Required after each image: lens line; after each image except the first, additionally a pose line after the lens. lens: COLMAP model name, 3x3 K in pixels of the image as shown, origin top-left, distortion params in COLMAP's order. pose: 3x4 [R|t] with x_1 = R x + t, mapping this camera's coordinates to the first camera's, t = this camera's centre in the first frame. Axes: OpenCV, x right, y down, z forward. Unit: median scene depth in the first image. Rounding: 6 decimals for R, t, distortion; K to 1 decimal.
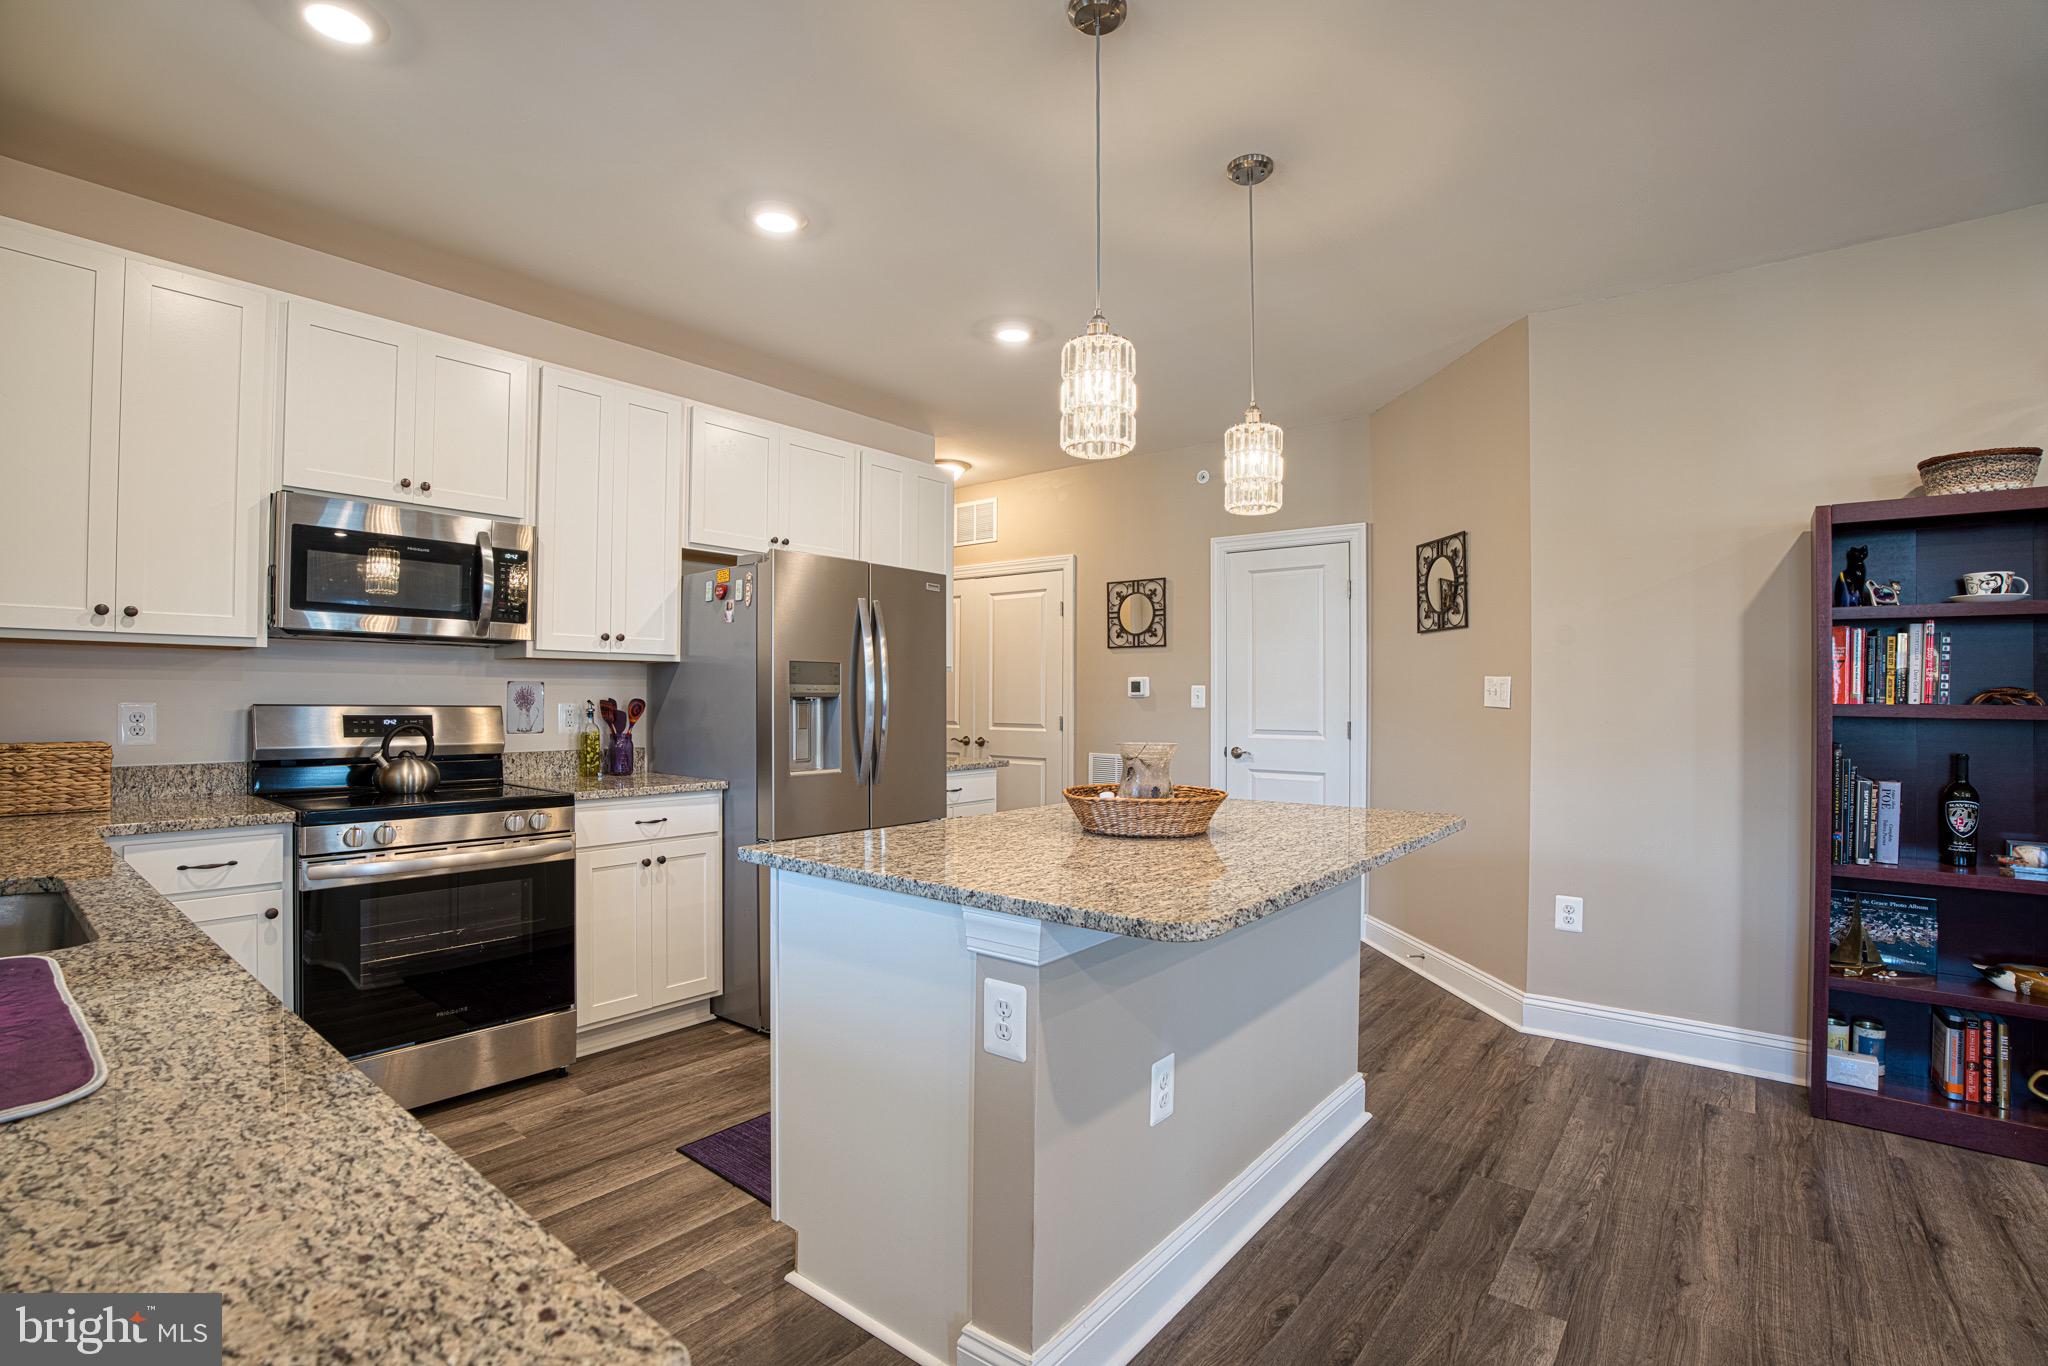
lens RADIAL K [[950.0, 0, 1017.1], [0, 950.0, 687.9], [0, 0, 1]] dist [-0.078458, 0.034414]
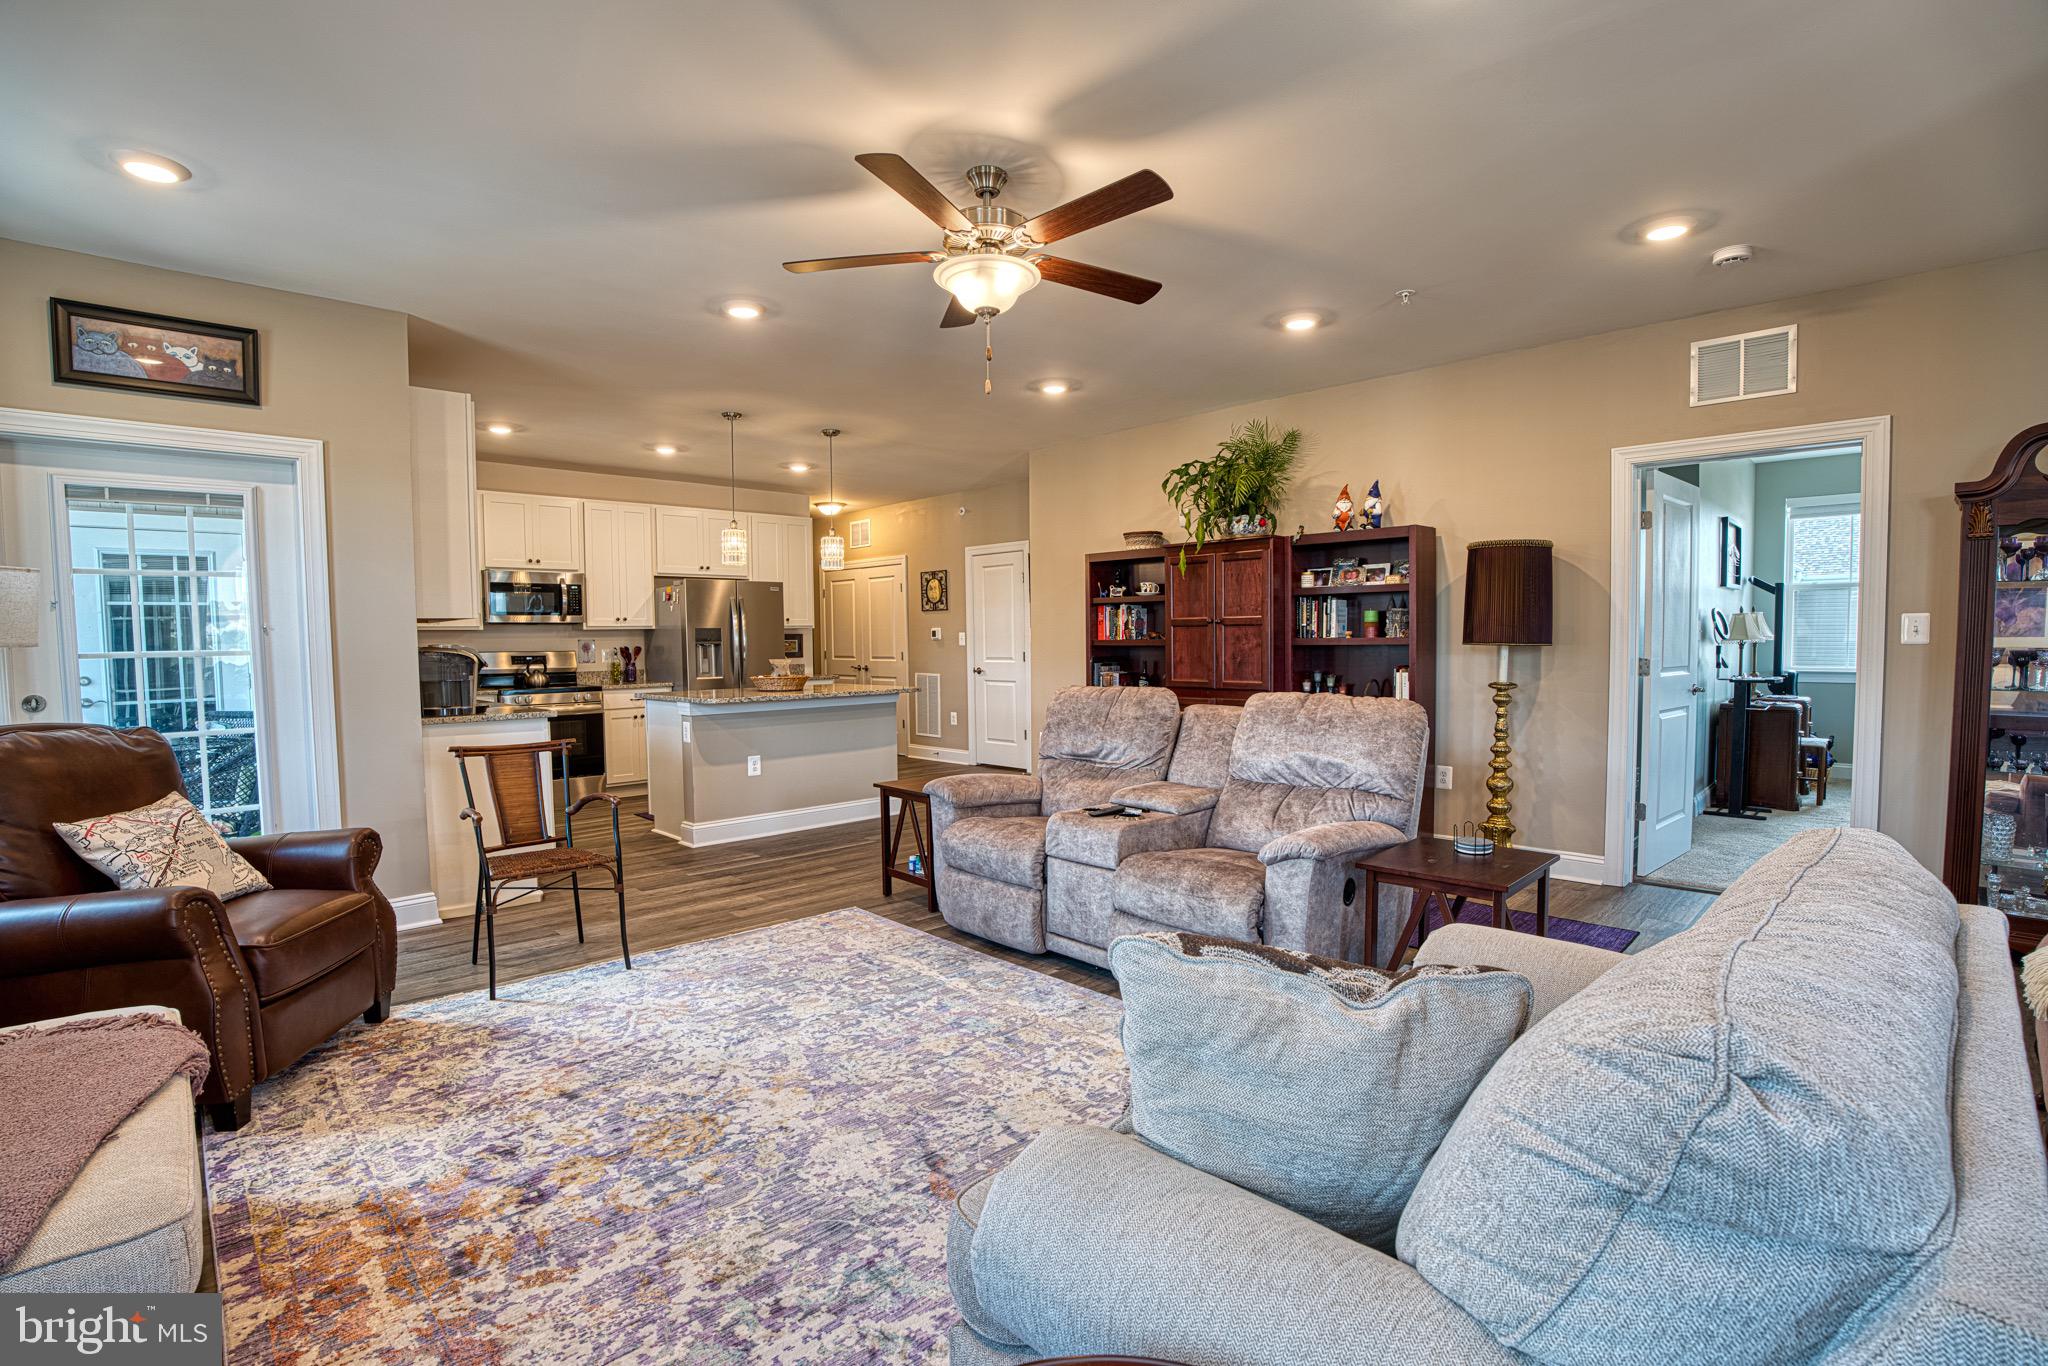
lens RADIAL K [[950.0, 0, 1017.1], [0, 950.0, 687.9], [0, 0, 1]] dist [-0.078458, 0.034414]
pose [[0.992545, -0.012947, -0.121192, 0.738837], [0.020392, 0.997966, 0.060397, -0.005850], [0.120164, -0.062418, 0.990790, -1.061568]]
